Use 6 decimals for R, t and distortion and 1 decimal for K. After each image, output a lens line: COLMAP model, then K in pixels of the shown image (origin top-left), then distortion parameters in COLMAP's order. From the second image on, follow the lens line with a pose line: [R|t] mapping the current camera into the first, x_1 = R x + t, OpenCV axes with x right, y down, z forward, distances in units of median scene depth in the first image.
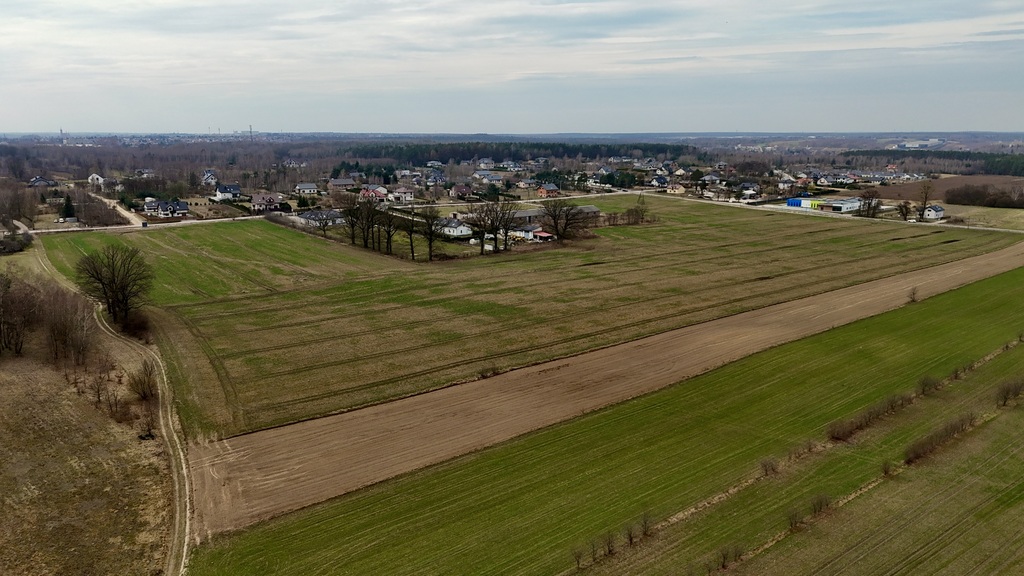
lens RADIAL K [[752.3, 0, 510.4], [0, 752.3, 285.7], [0, 0, 1]] dist [0.090609, -0.100322]
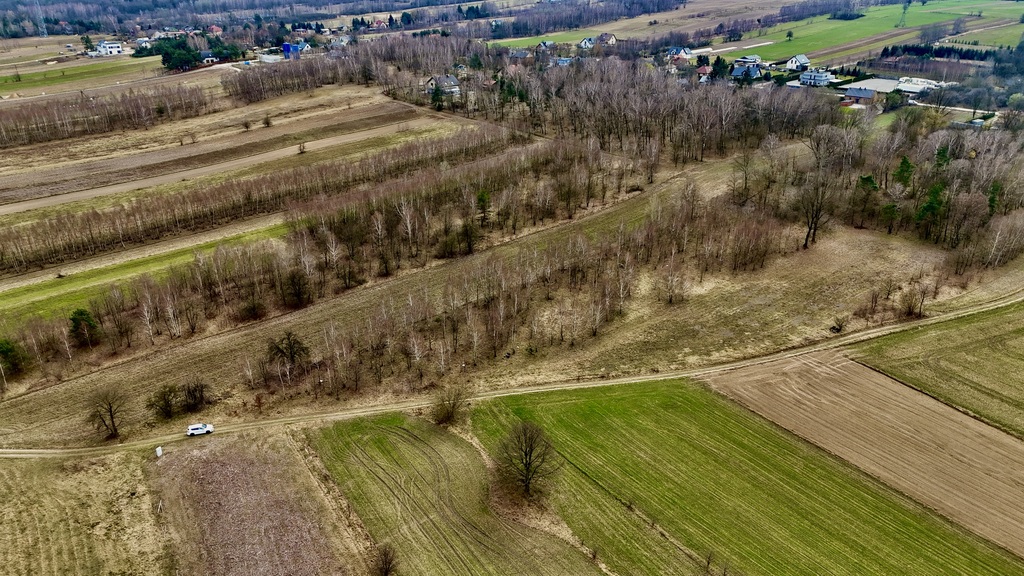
lens RADIAL K [[748.1, 0, 510.3], [0, 748.1, 287.3], [0, 0, 1]] dist [0.082442, -0.072833]
pose [[-0.072706, 0.395586, -0.915547, 0.510329], [-0.205034, 0.892440, 0.401885, -0.192510], [0.976051, 0.216938, 0.016222, 0.345773]]
